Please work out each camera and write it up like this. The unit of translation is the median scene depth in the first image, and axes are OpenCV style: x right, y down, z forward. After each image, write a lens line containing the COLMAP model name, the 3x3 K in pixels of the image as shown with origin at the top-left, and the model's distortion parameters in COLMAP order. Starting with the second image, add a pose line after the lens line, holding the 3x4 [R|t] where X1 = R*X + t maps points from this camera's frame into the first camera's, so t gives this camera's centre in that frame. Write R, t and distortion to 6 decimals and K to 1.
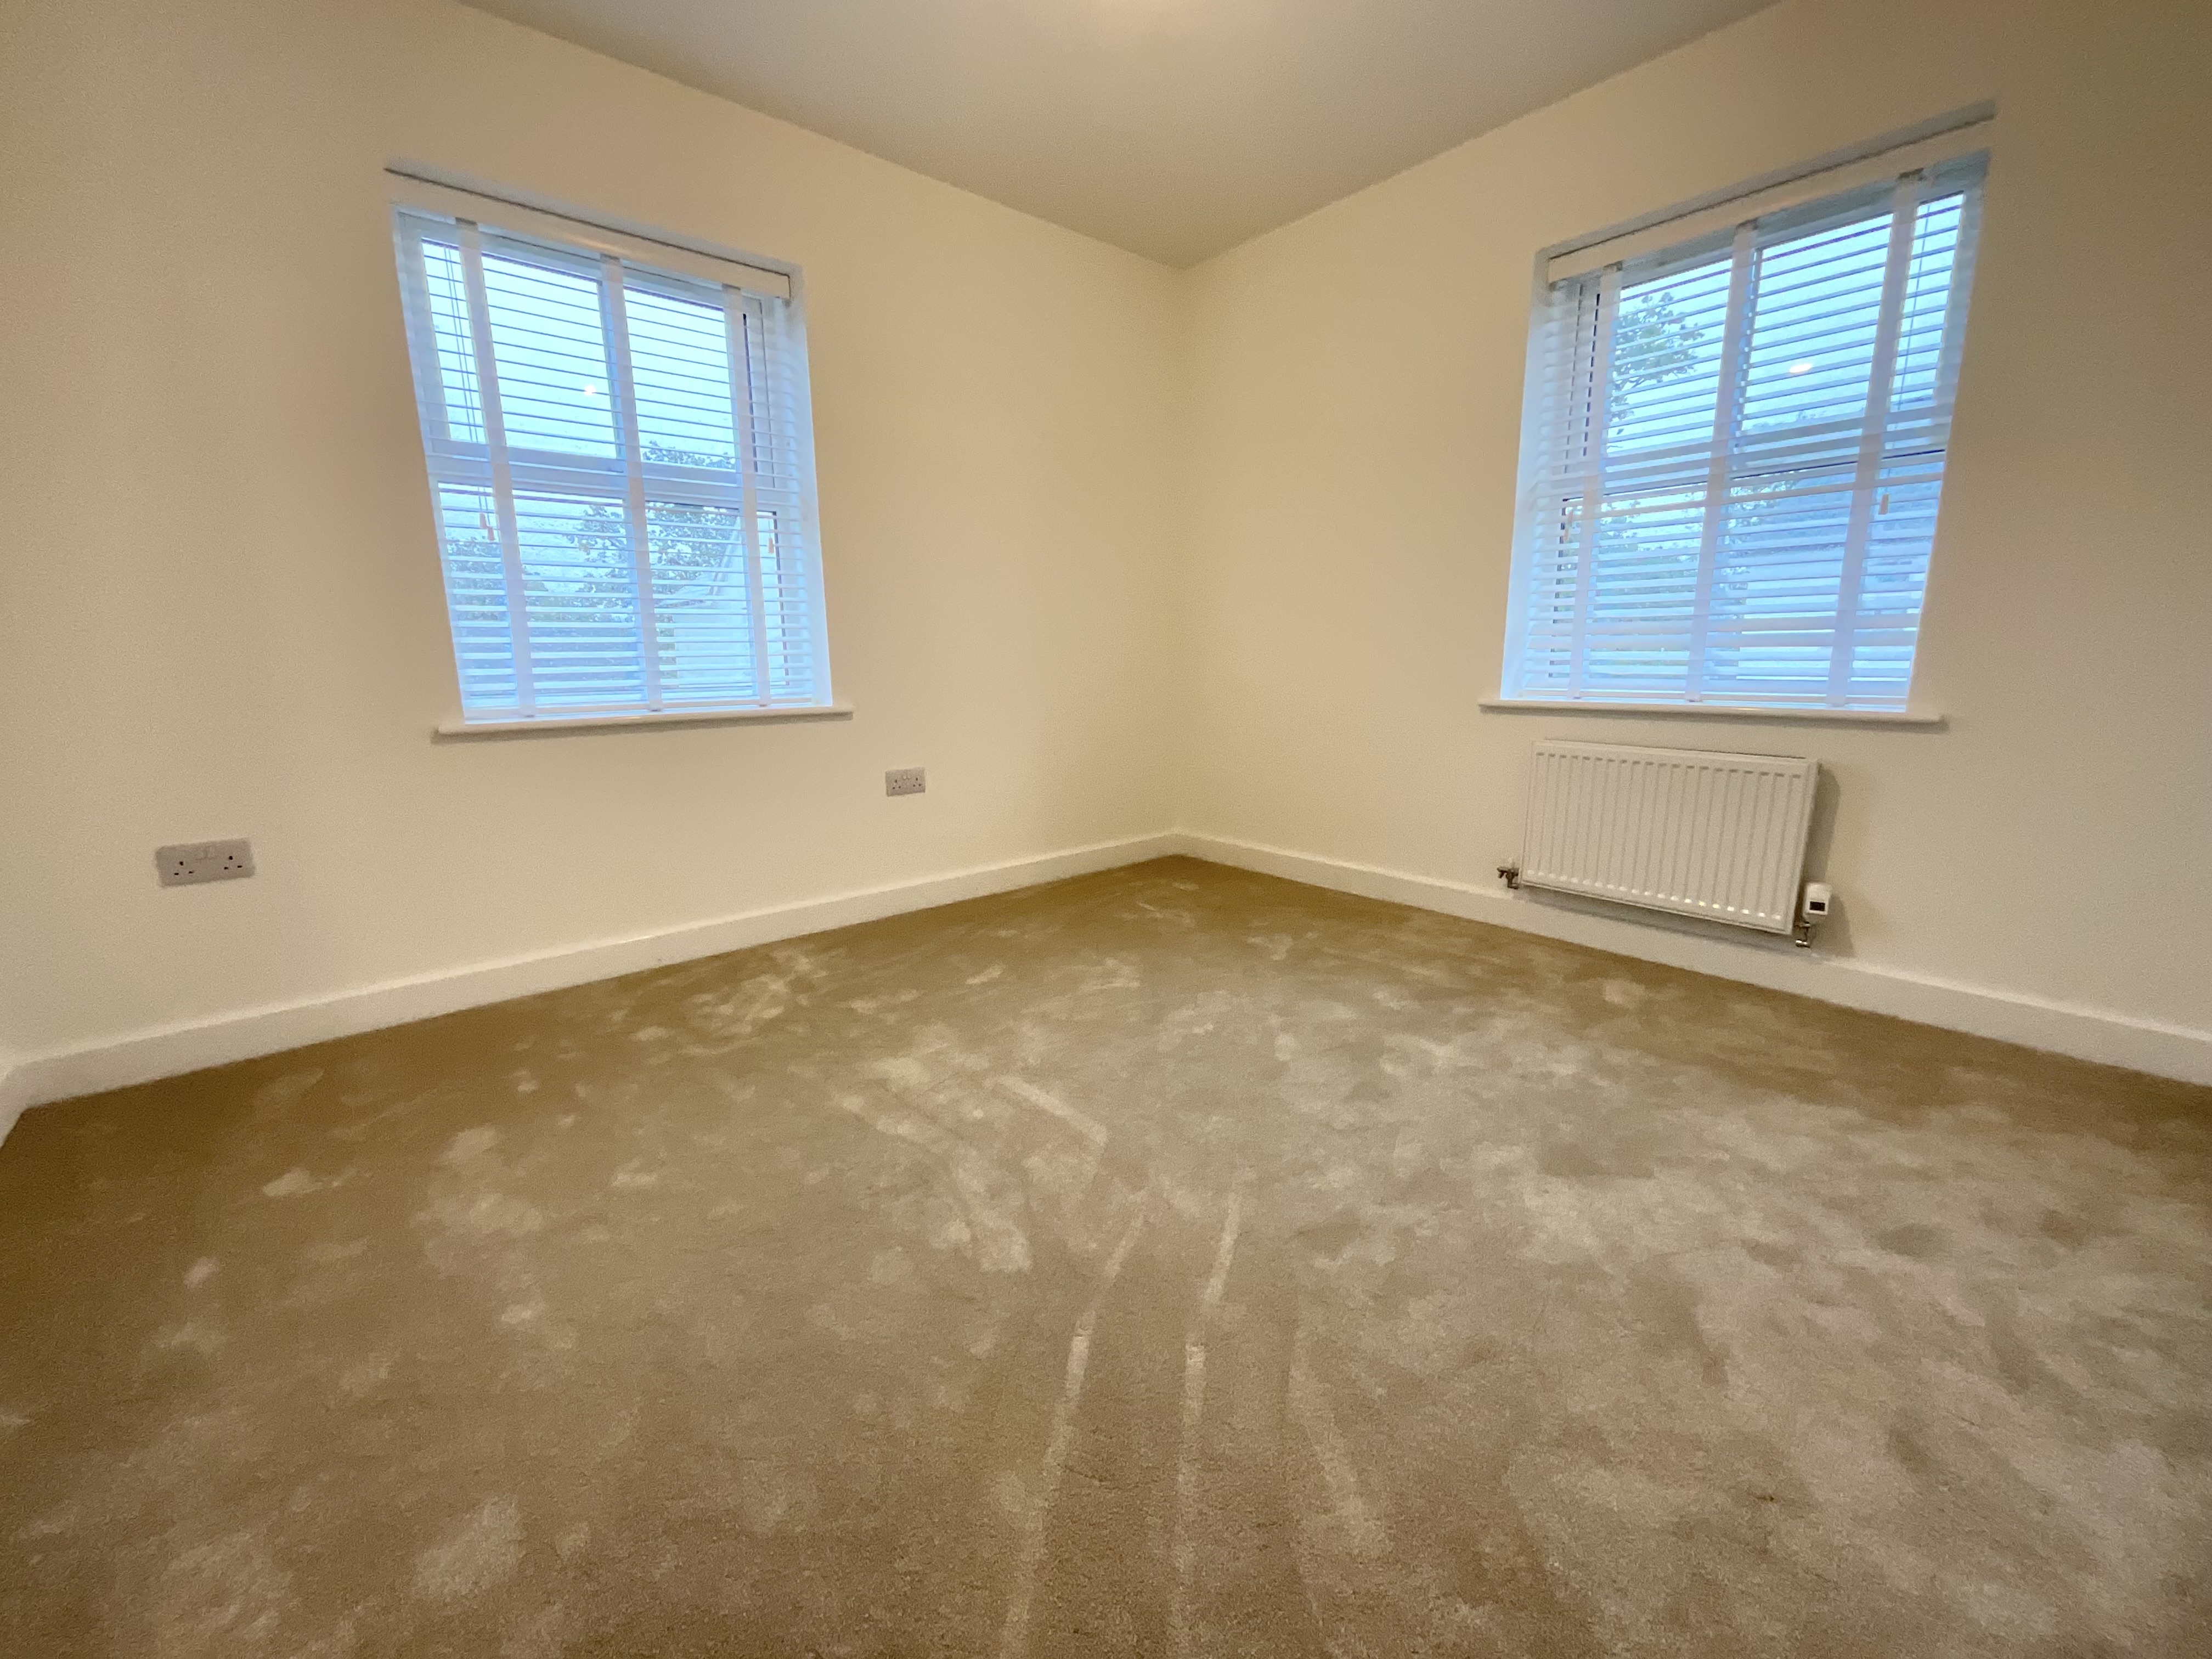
lens RADIAL K [[897.4, 0, 1106.0], [0, 897.4, 829.5], [0, 0, 1]] dist [-0.001093, -0.000268]
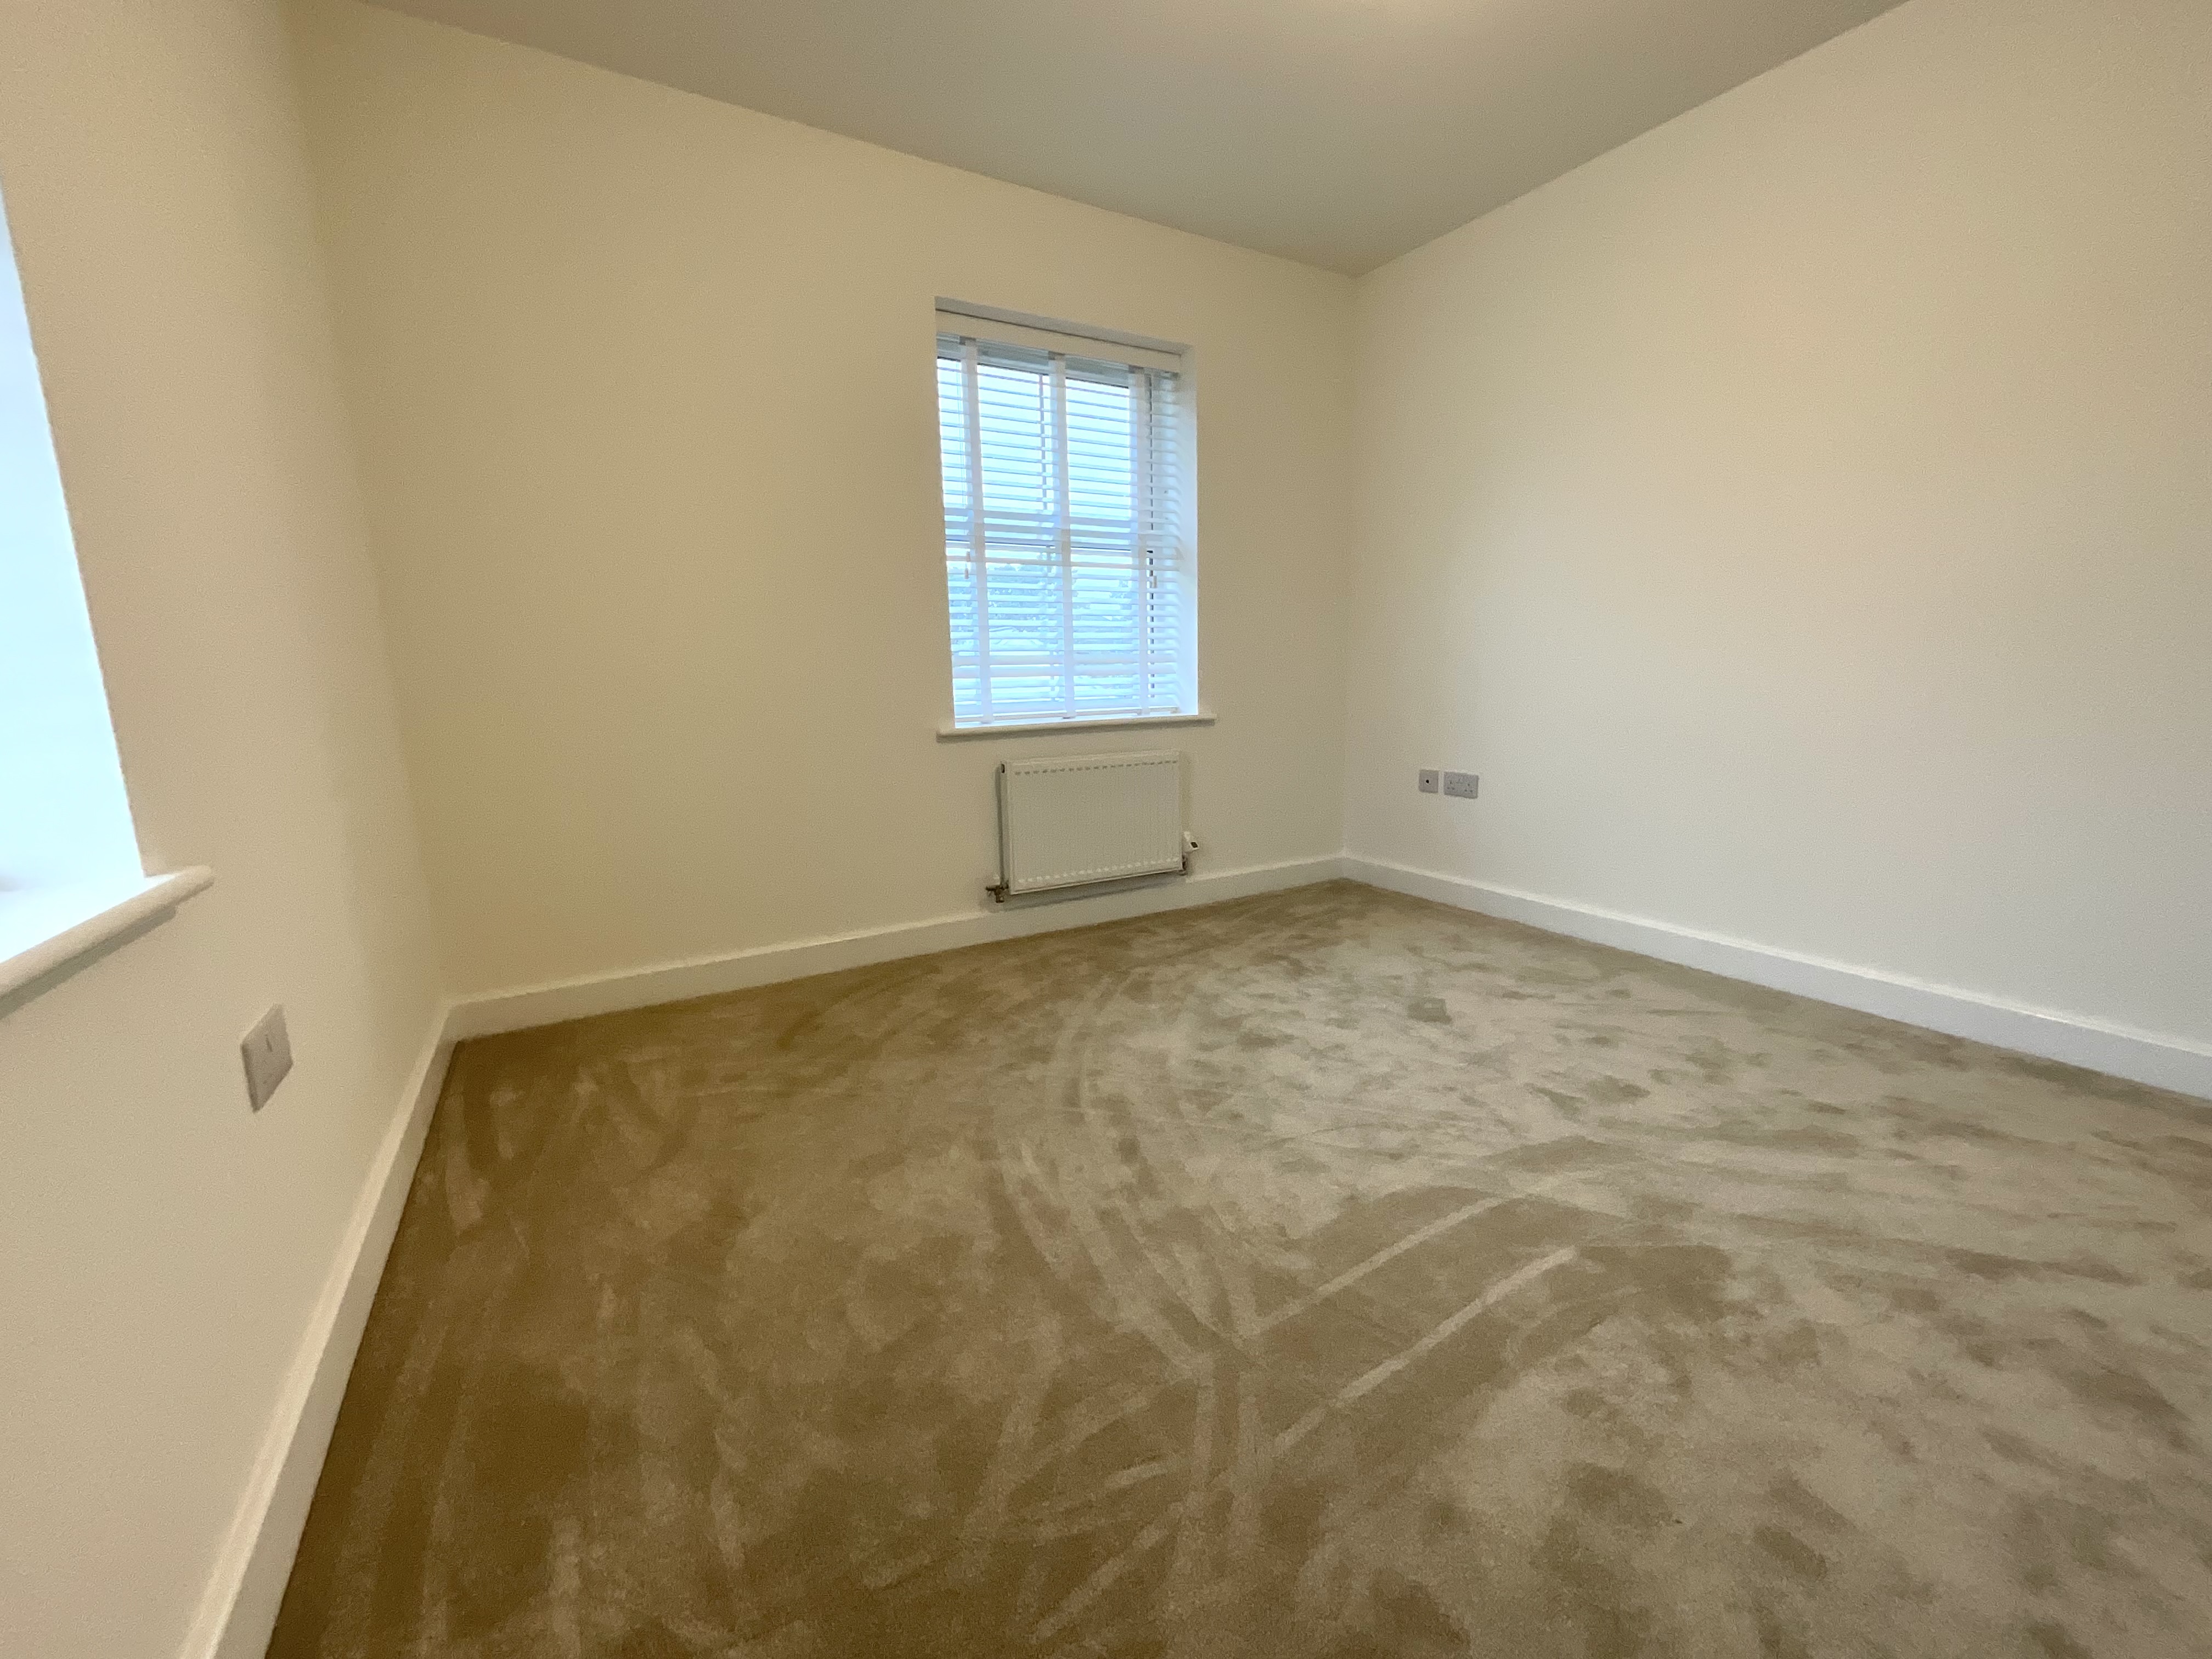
lens RADIAL K [[897.4, 0, 1106.0], [0, 897.4, 829.5], [0, 0, 1]] dist [-0.001093, -0.000268]
pose [[0.186326, -0.165863, 0.968386, -0.631093], [0.209773, 0.969635, 0.125714, -0.145938], [-0.959832, 0.179718, 0.215462, 0.739671]]
